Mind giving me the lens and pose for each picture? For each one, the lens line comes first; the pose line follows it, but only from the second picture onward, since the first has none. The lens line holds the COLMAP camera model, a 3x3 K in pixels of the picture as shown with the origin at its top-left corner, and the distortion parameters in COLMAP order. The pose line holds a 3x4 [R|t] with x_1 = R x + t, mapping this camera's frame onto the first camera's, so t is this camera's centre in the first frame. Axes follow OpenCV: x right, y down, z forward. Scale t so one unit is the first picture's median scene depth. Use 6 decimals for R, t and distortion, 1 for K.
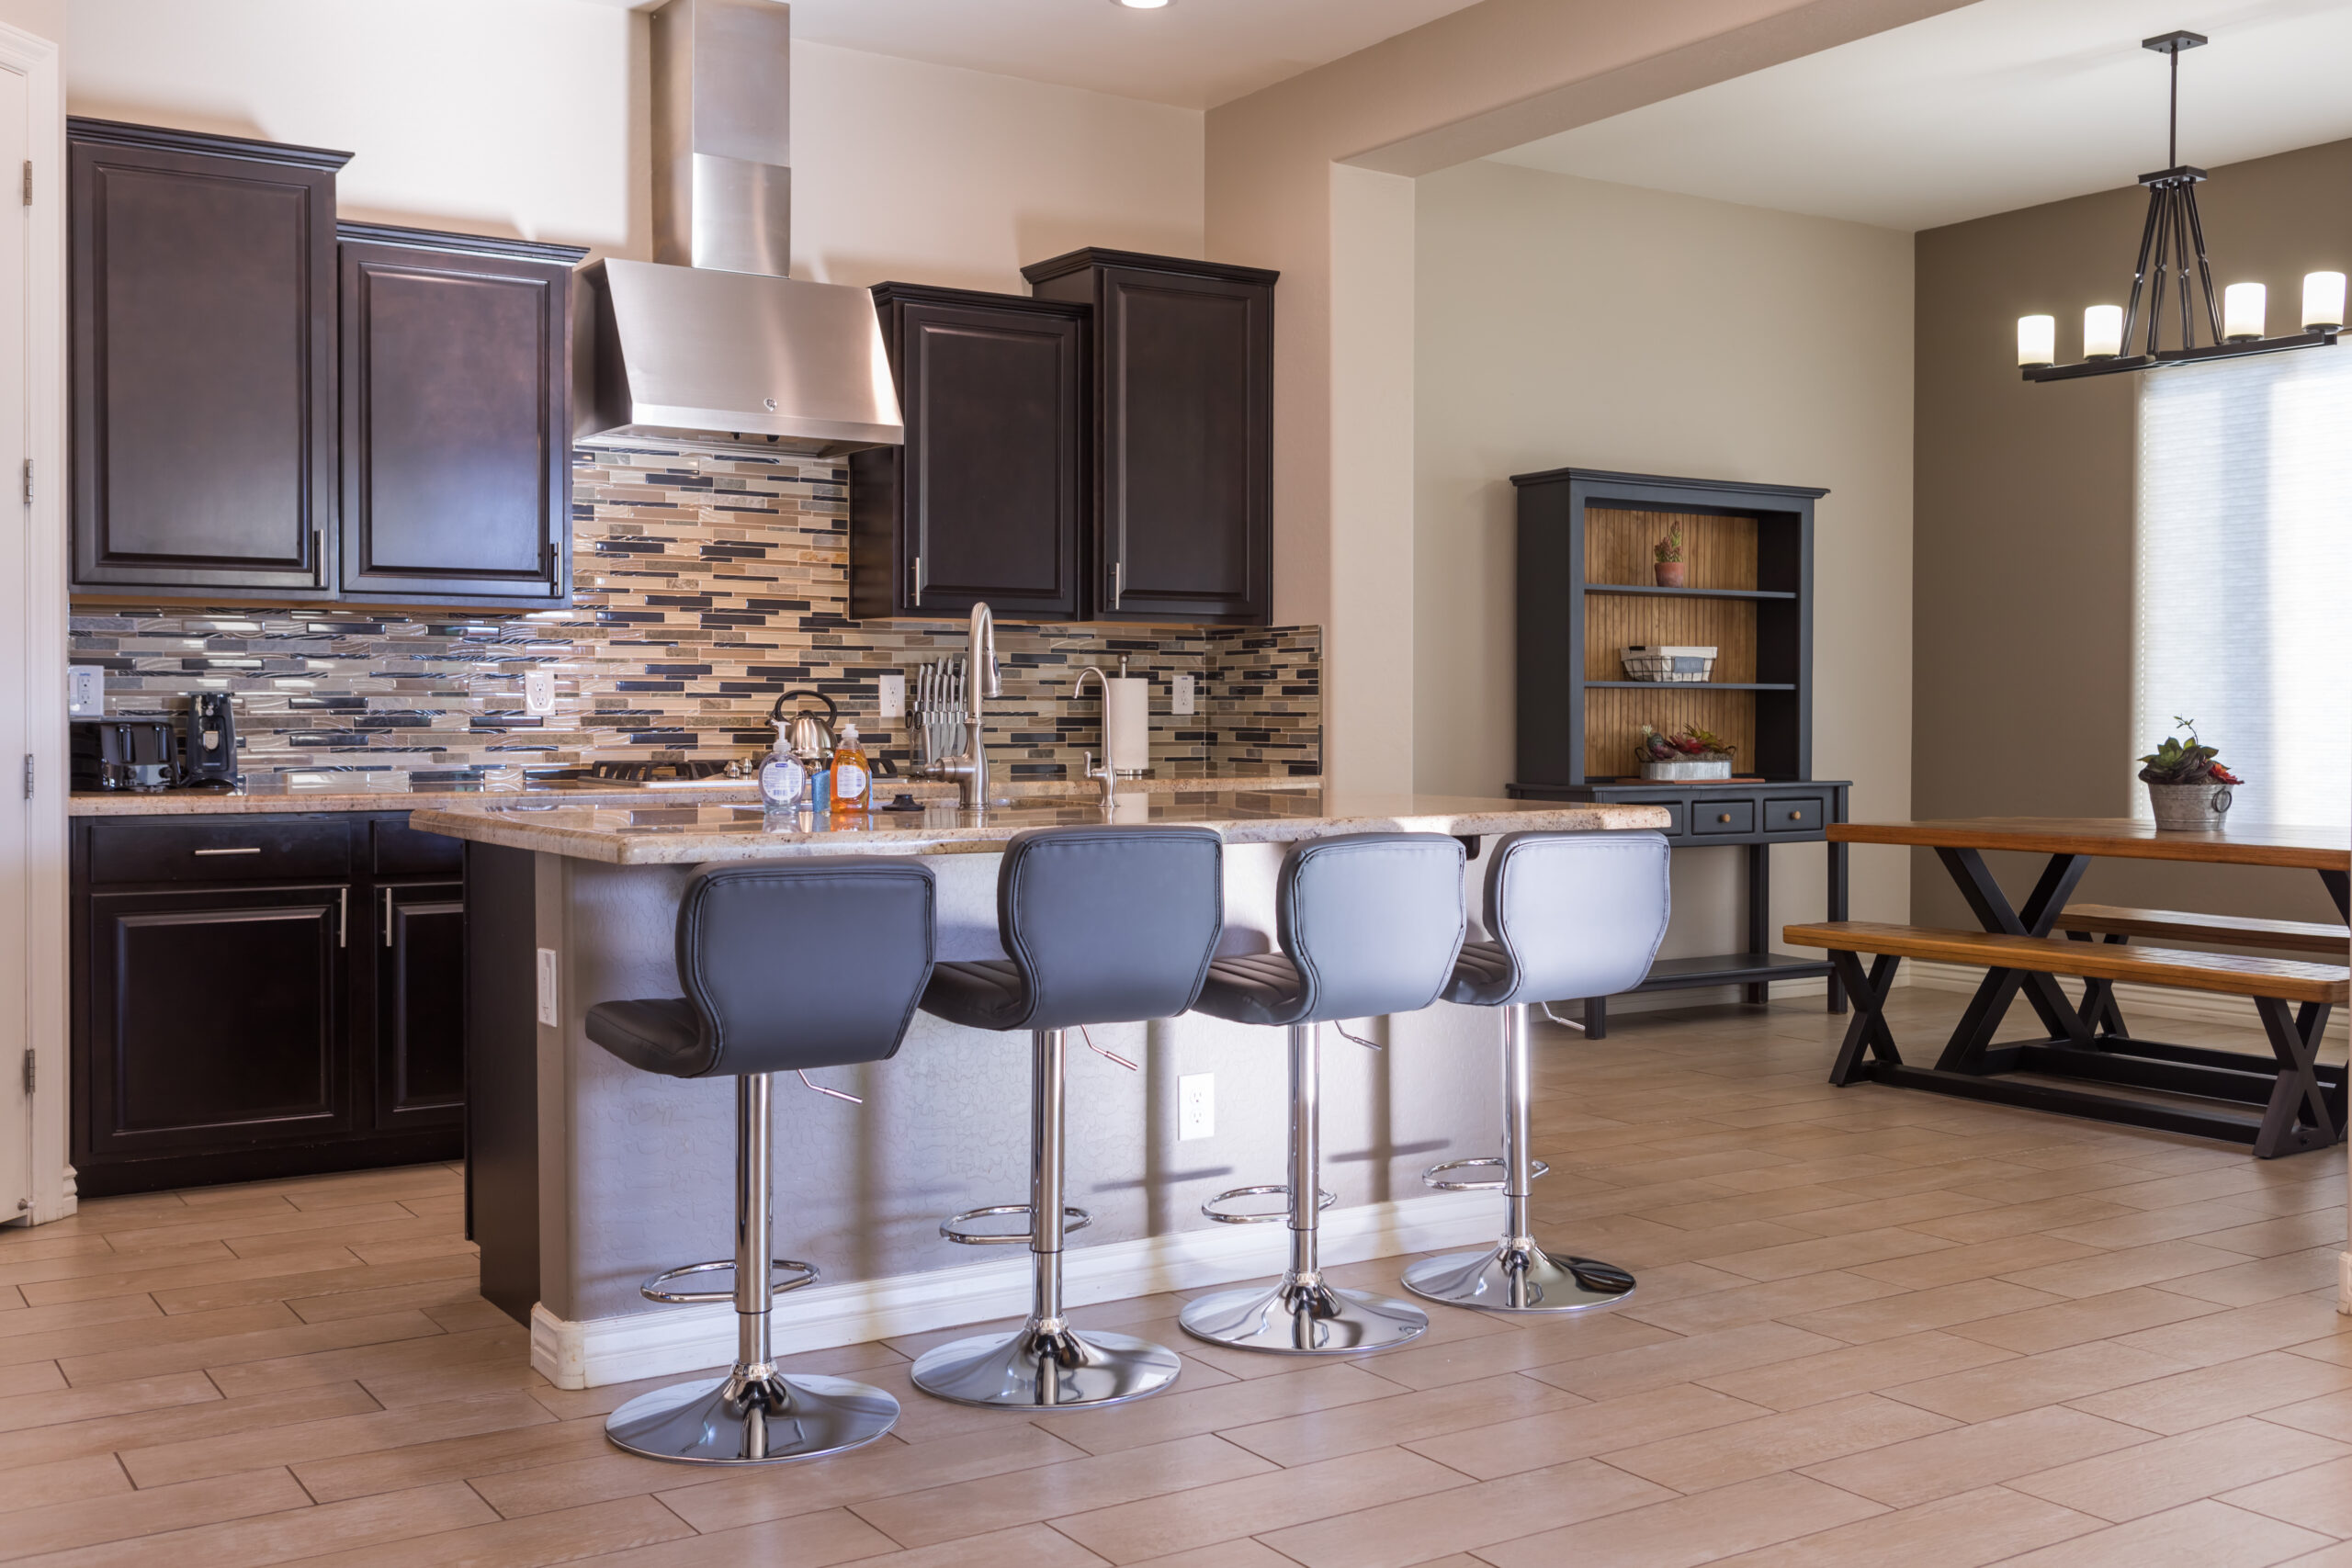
lens RADIAL K [[2335.3, 0, 1265.9], [0, 2335.3, 750.8], [0, 0, 1]] dist [-0.007611, -0.004485]
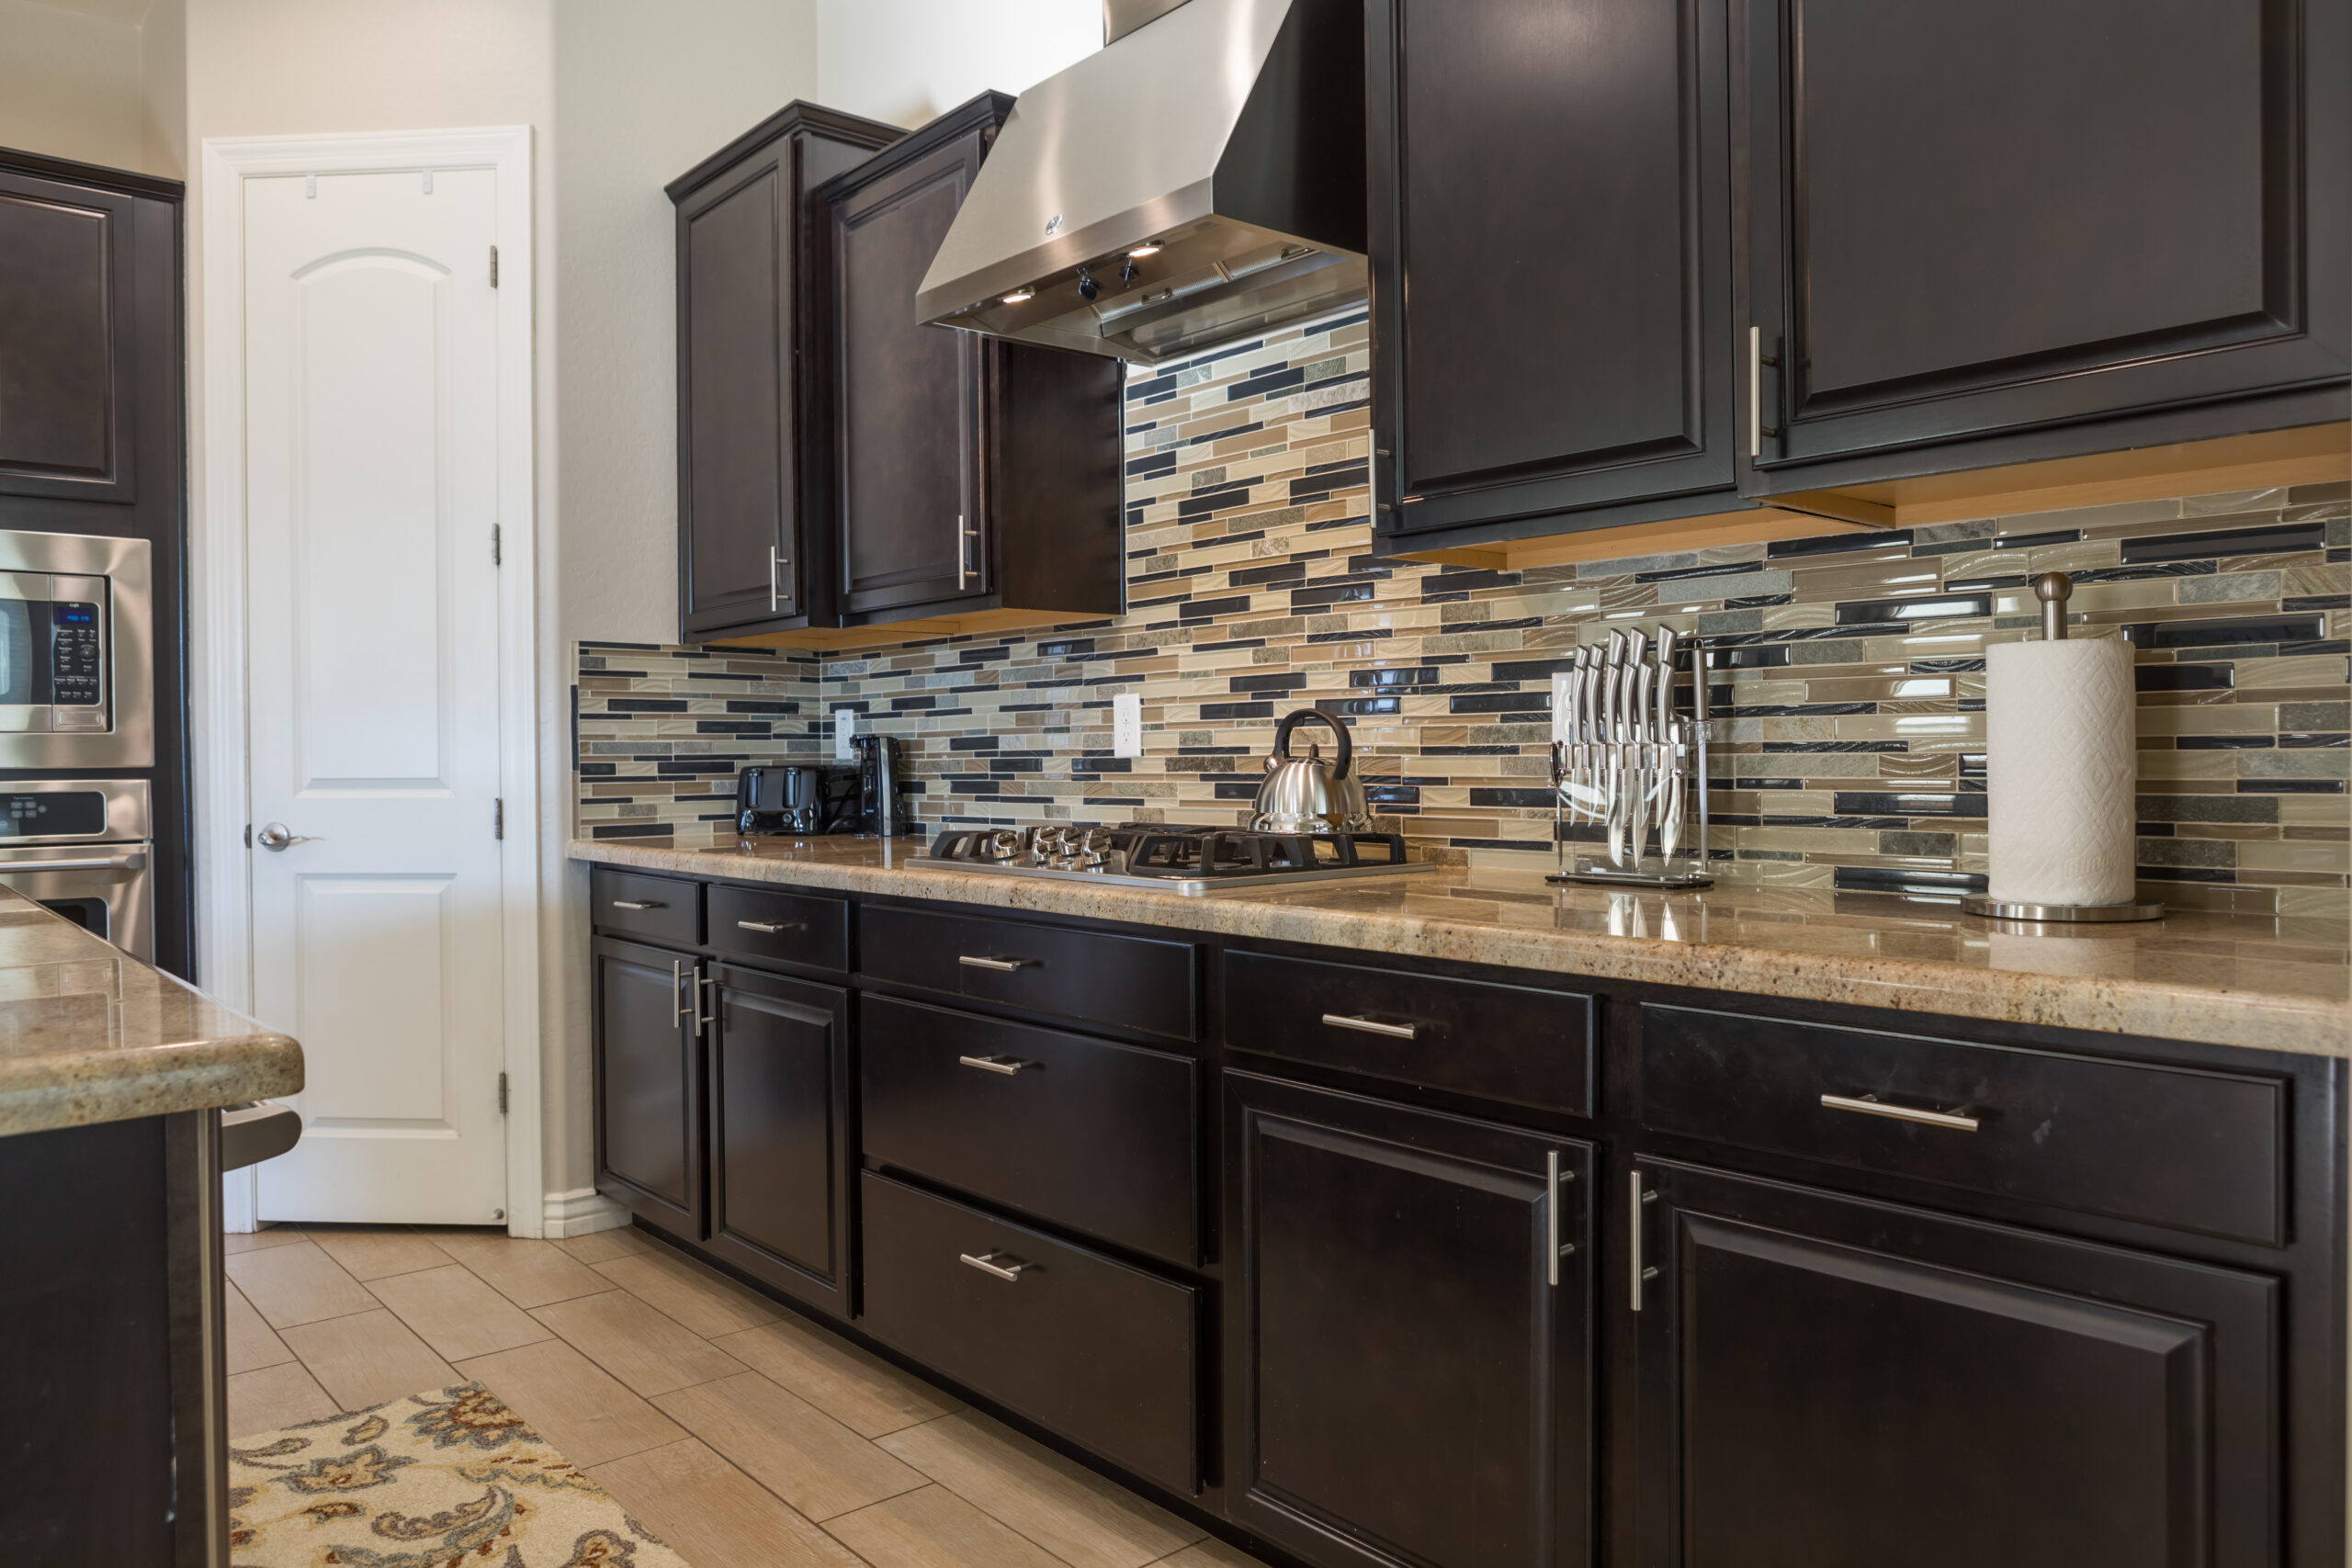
lens RADIAL K [[1610.2, 0, 1184.6], [0, 1610.2, 771.6], [0, 0, 1]] dist [-0.021315, 0.005296]
pose [[0.113005, 0.009249, -0.993551, 0.151146], [-0.005649, 0.999946, 0.008666, -0.011910], [0.993578, 0.004634, 0.113051, 0.773695]]
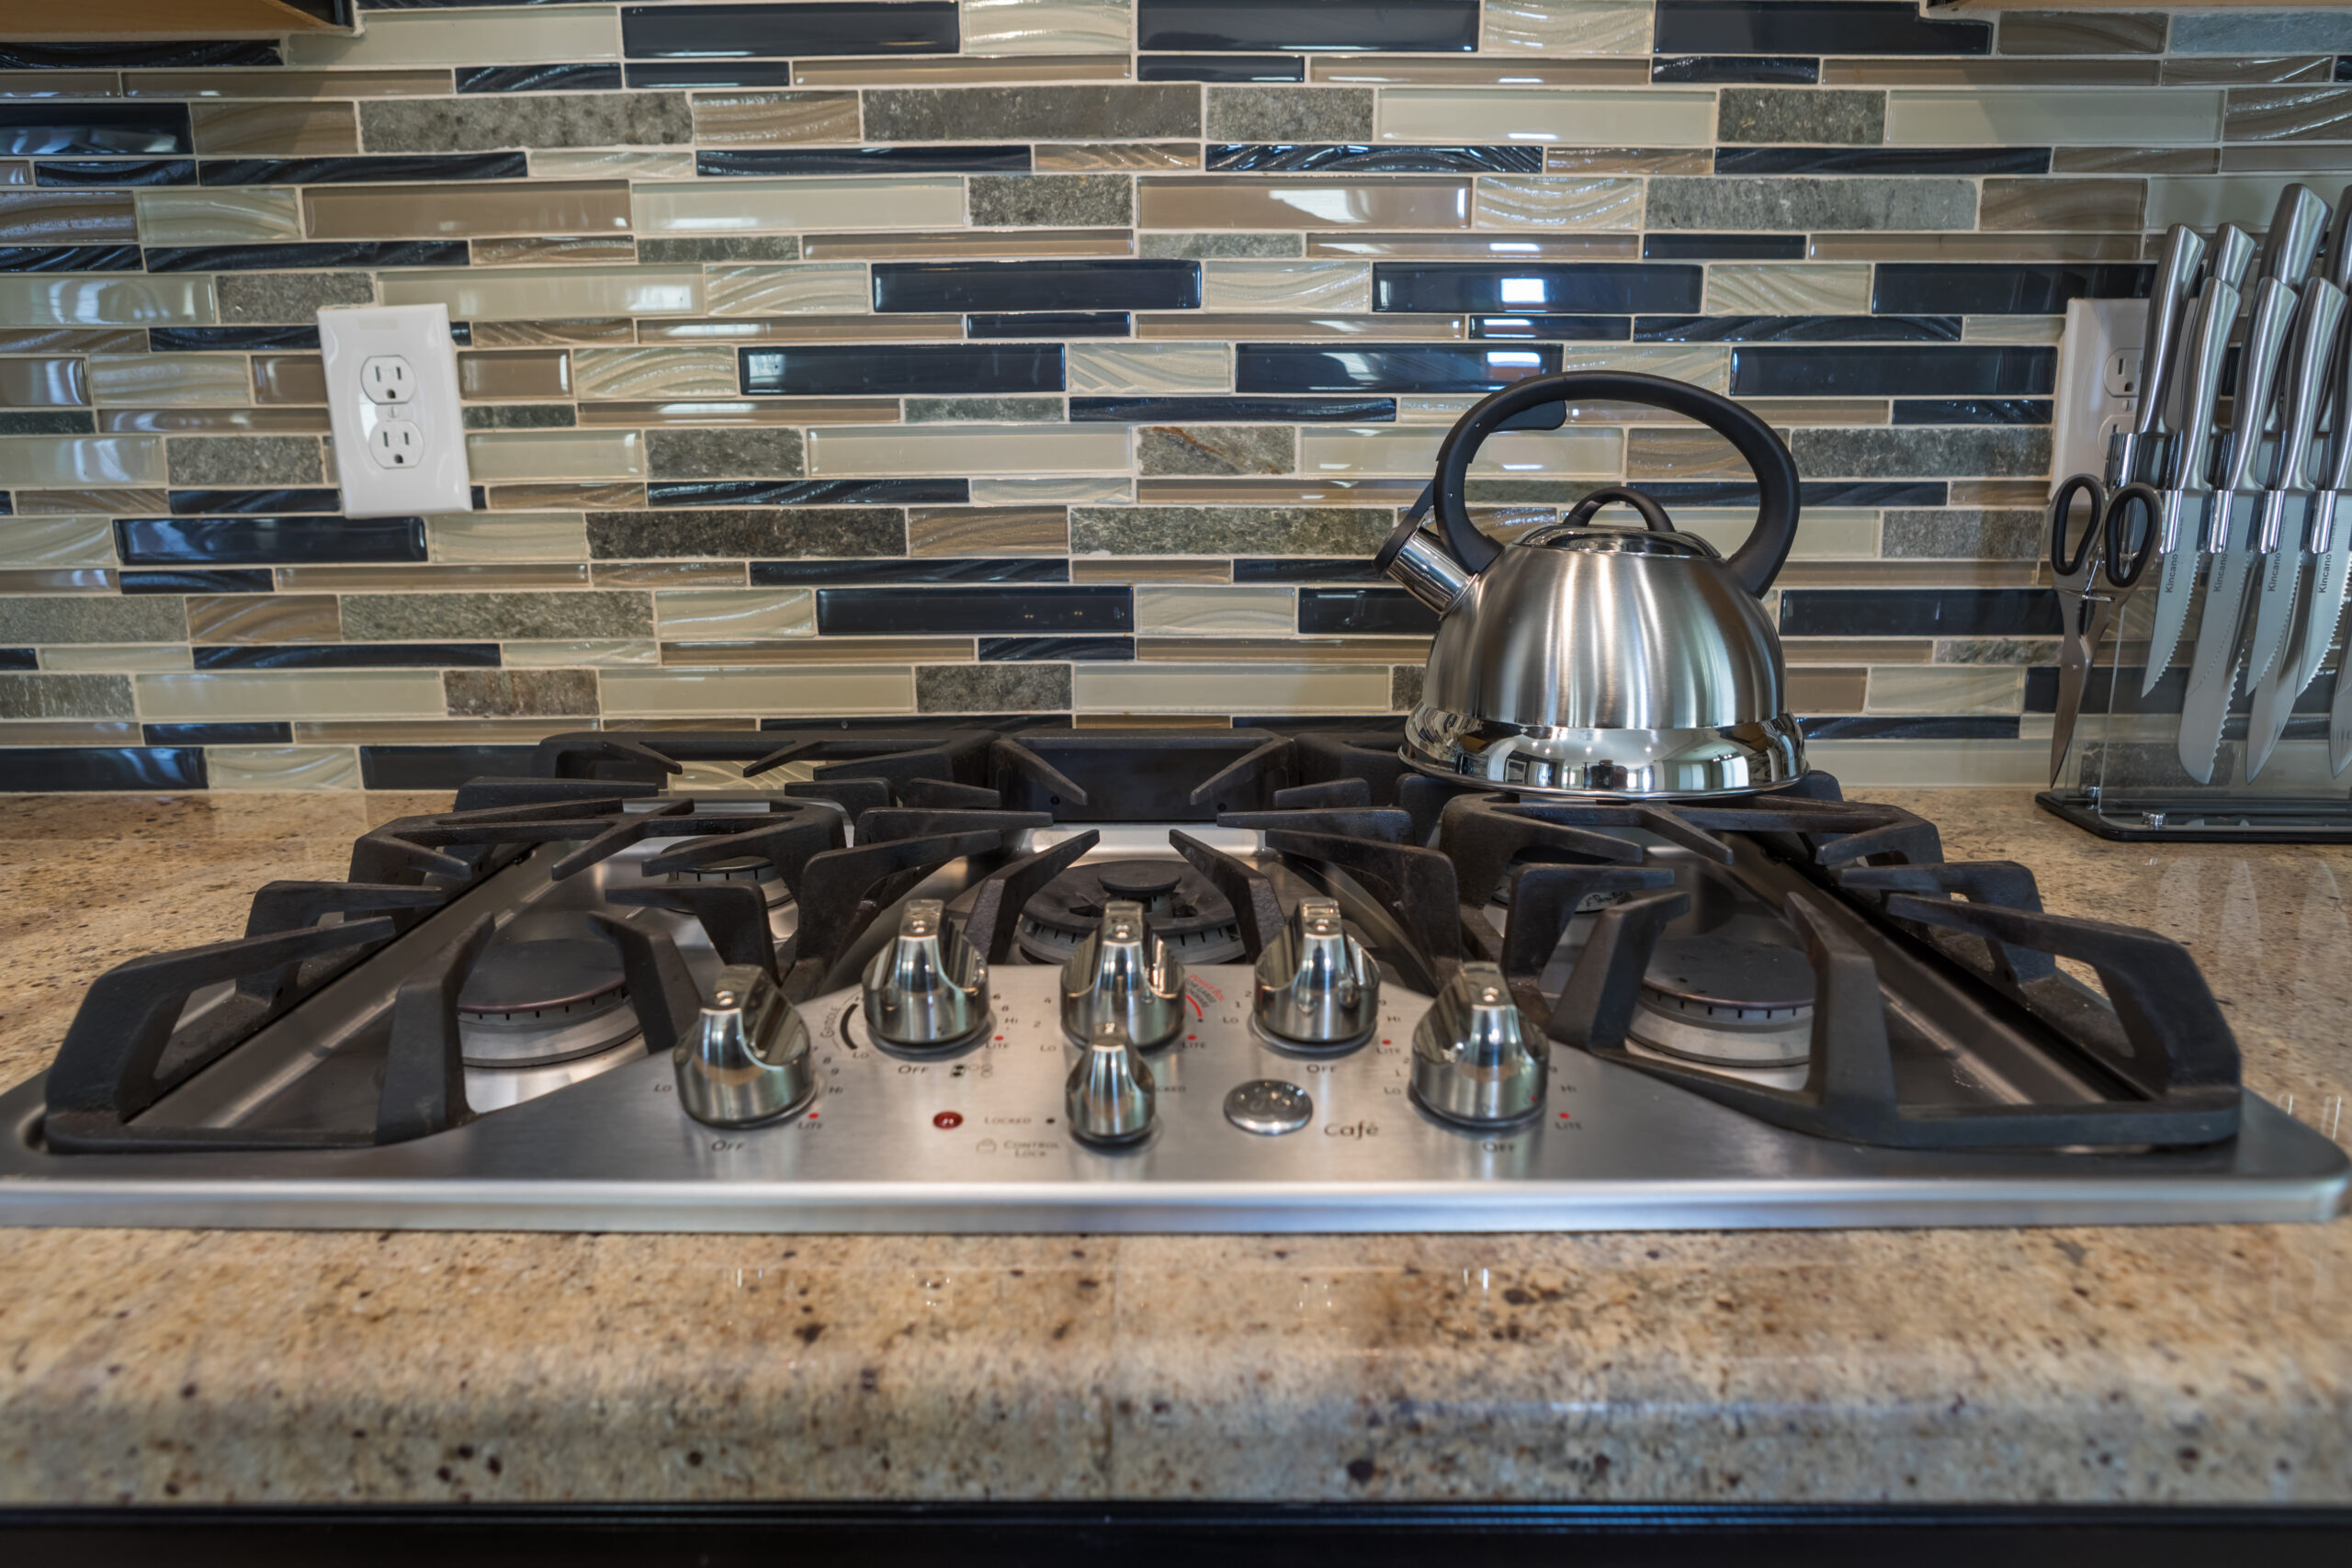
lens RADIAL K [[1635.6, 0, 1176.0], [0, 1635.6, 784.0], [0, 0, 1]] dist [-0.021487, 0.004375]
pose [[0.818333, 0.117786, -0.562546, -0.126904], [-0.001964, 0.979343, 0.202198, -0.017108], [0.574742, -0.164360, 0.801659, 0.734008]]
